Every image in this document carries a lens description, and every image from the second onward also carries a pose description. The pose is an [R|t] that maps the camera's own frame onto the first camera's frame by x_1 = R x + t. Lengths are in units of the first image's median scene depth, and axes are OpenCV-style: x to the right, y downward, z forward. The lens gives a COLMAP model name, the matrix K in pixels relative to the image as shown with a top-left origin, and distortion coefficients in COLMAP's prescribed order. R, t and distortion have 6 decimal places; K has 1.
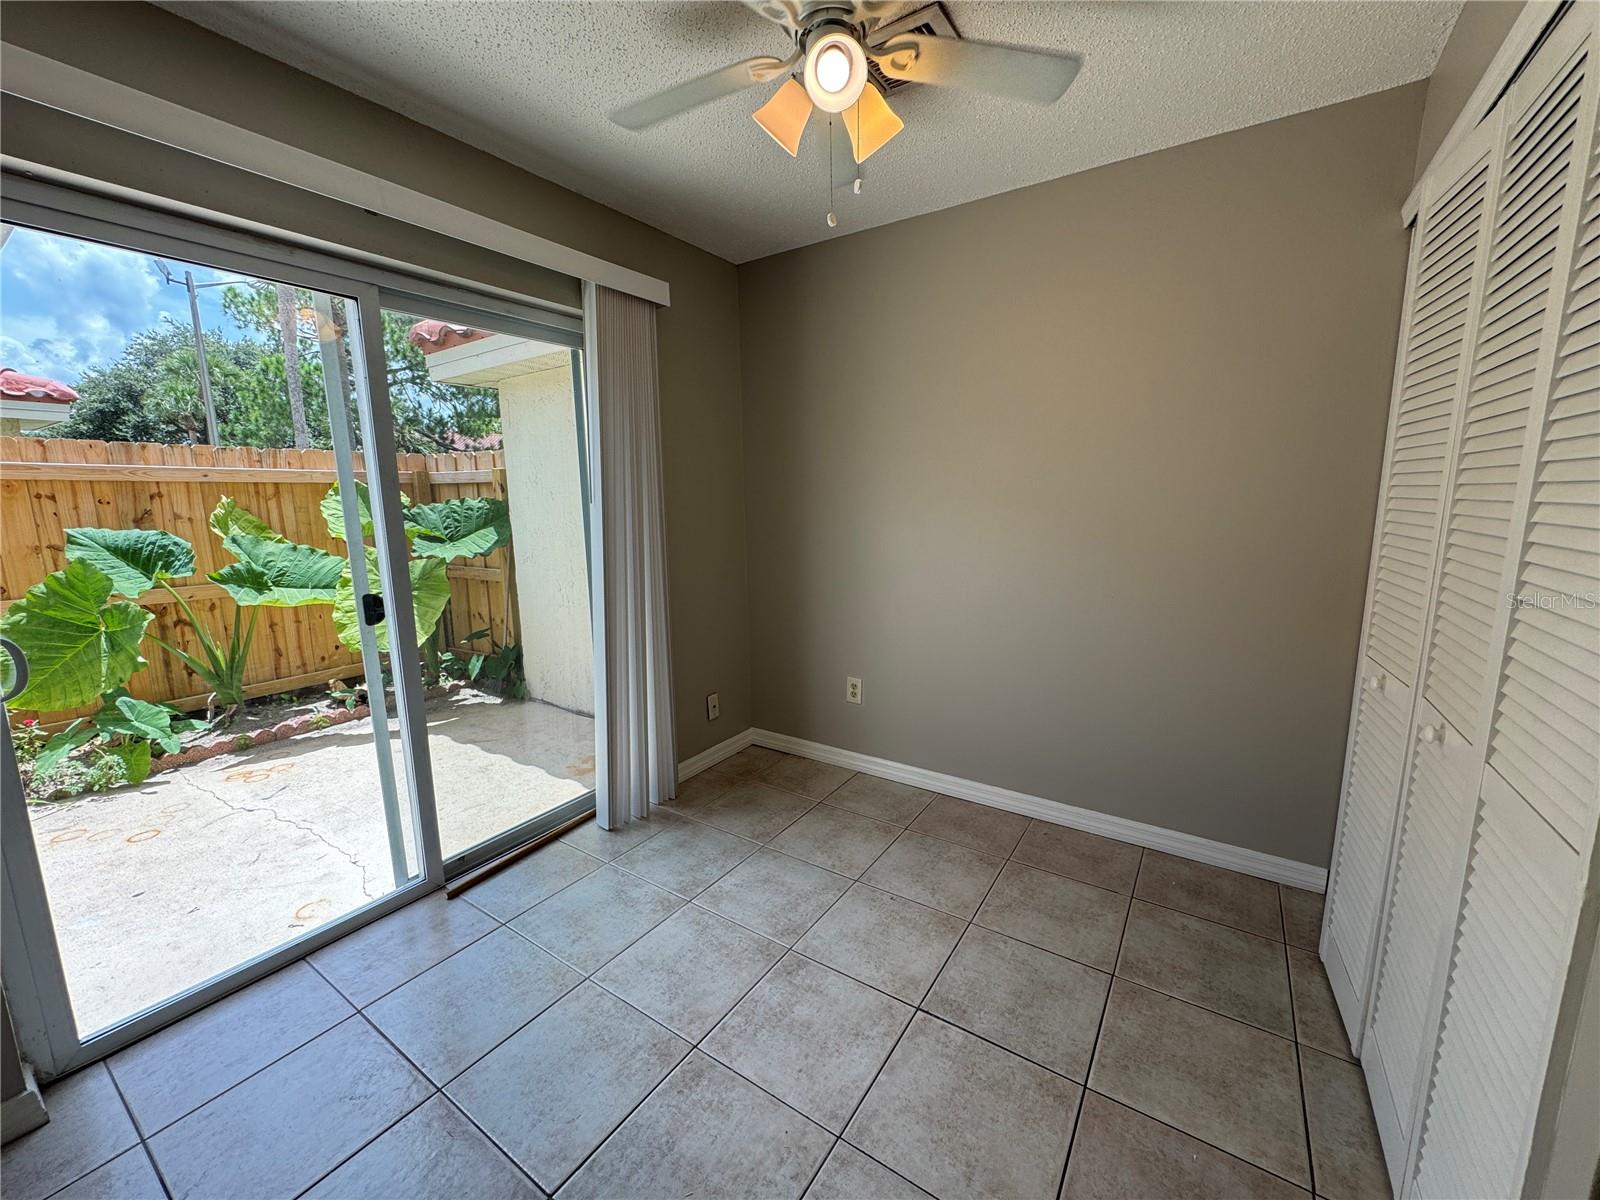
lens RADIAL K [[635.9, 0, 800.2], [0, 635.9, 598.4], [0, 0, 1]] dist [-0.001799, -0.000012]
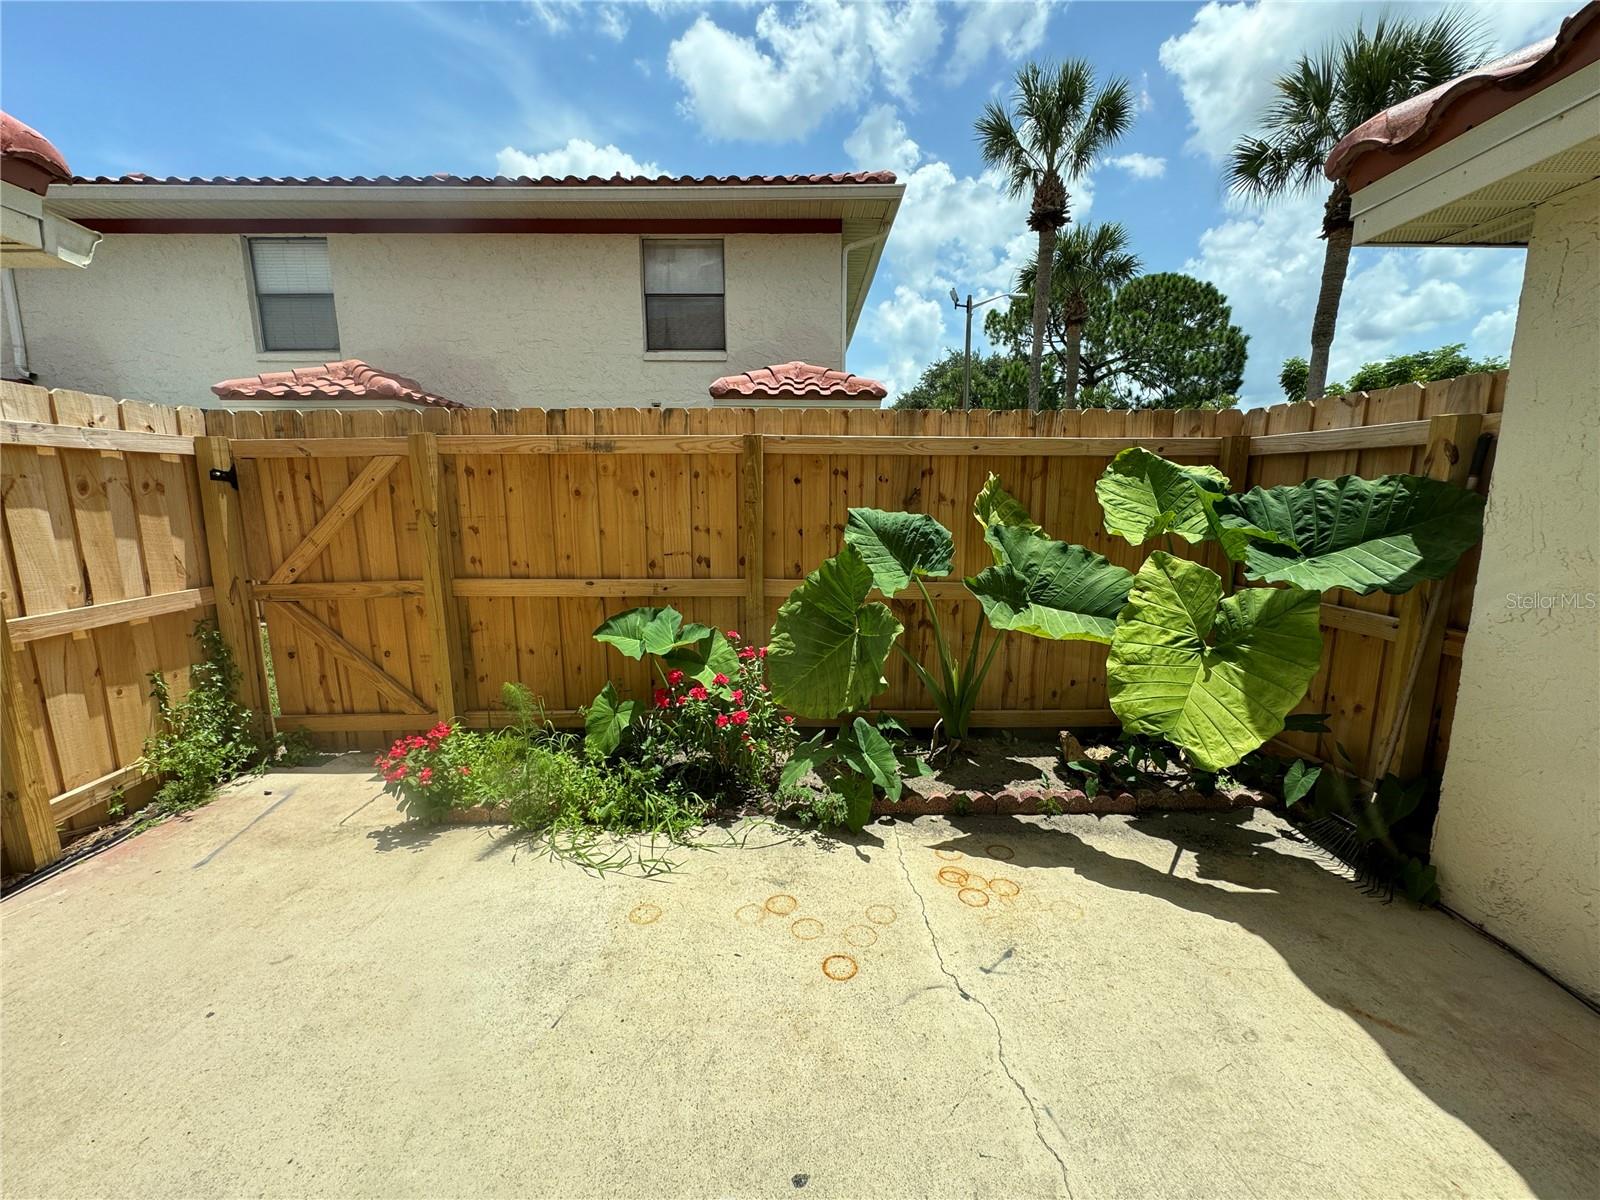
lens RADIAL K [[635.9, 0, 801.1], [0, 635.9, 599.5], [0, 0, 1]] dist [-0.001799, -0.000012]
pose [[0.566885, 0.151213, -0.809800, -0.383109], [-0.139979, 0.986395, 0.086199, -0.042900], [0.811818, 0.064490, 0.580339, 0.368235]]
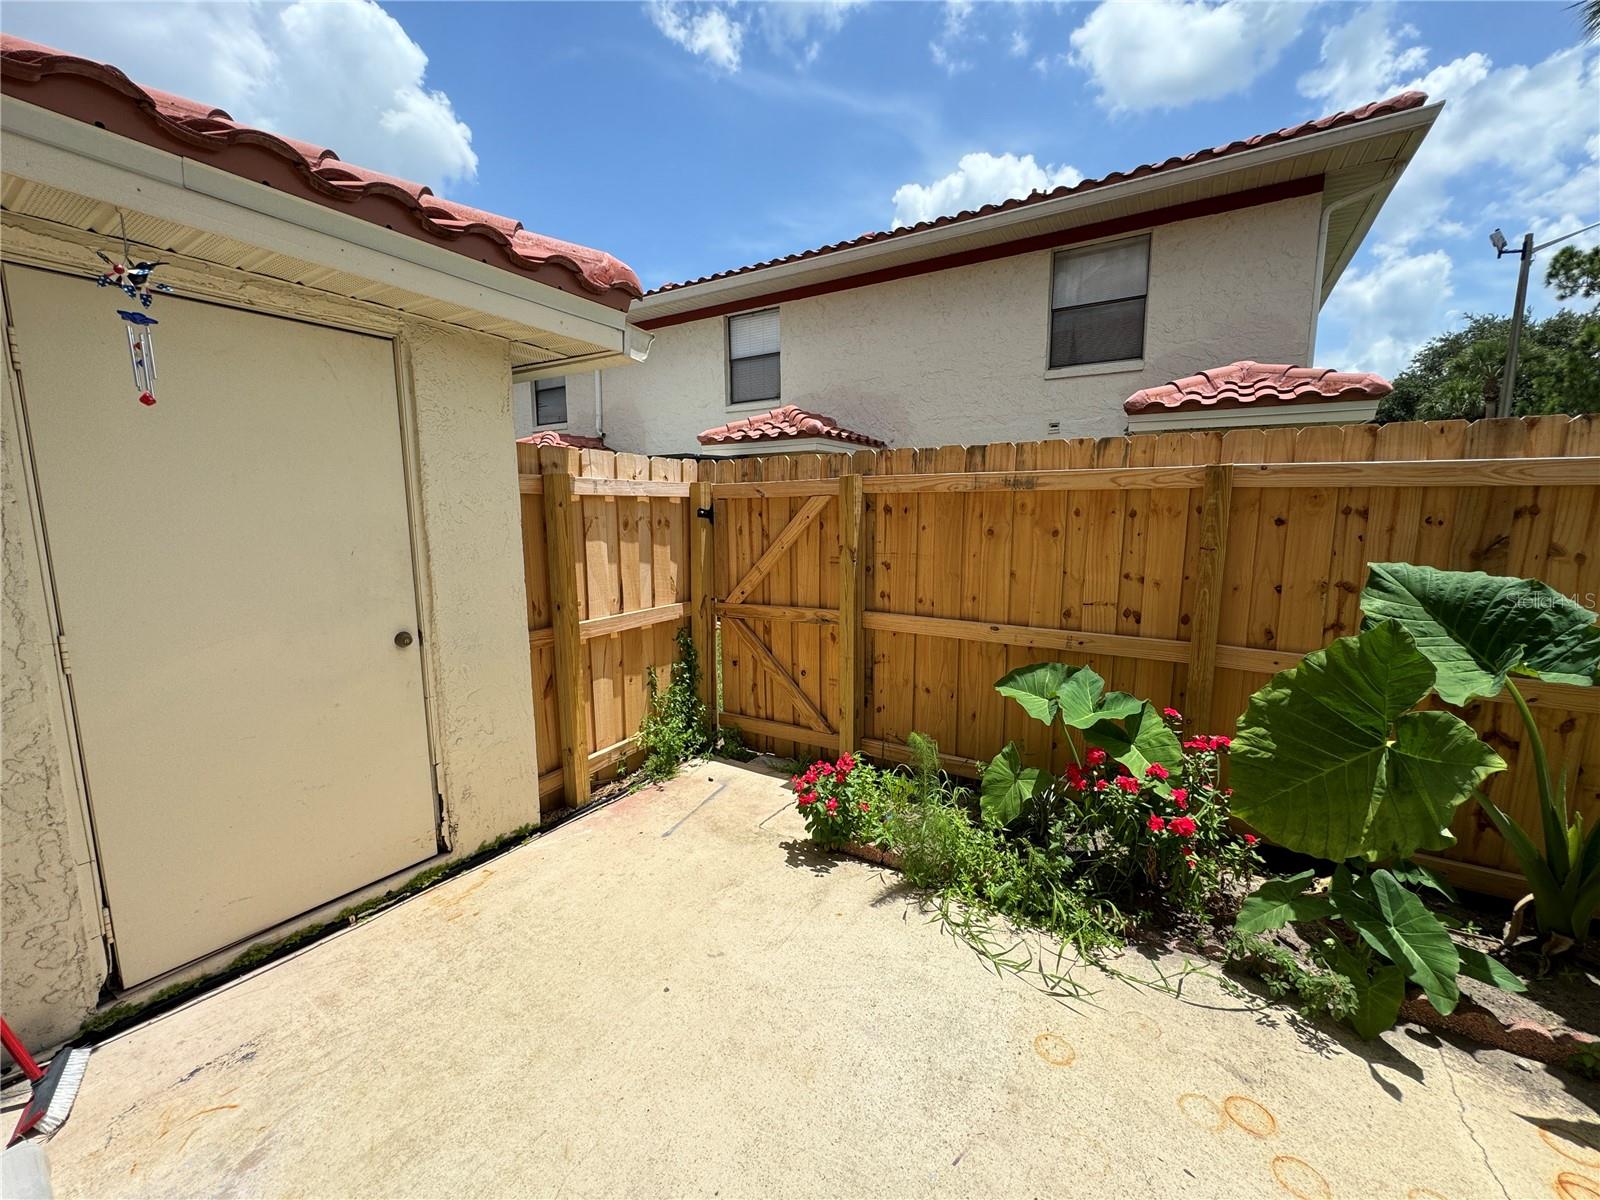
lens RADIAL K [[635.9, 0, 802.3], [0, 635.9, 599.9], [0, 0, 1]] dist [-0.001799, -0.000012]
pose [[0.041393, 0.154017, -0.987201, -0.461475], [-0.161357, 0.976108, 0.145521, -0.062408], [0.986028, 0.153268, 0.065256, 0.337316]]
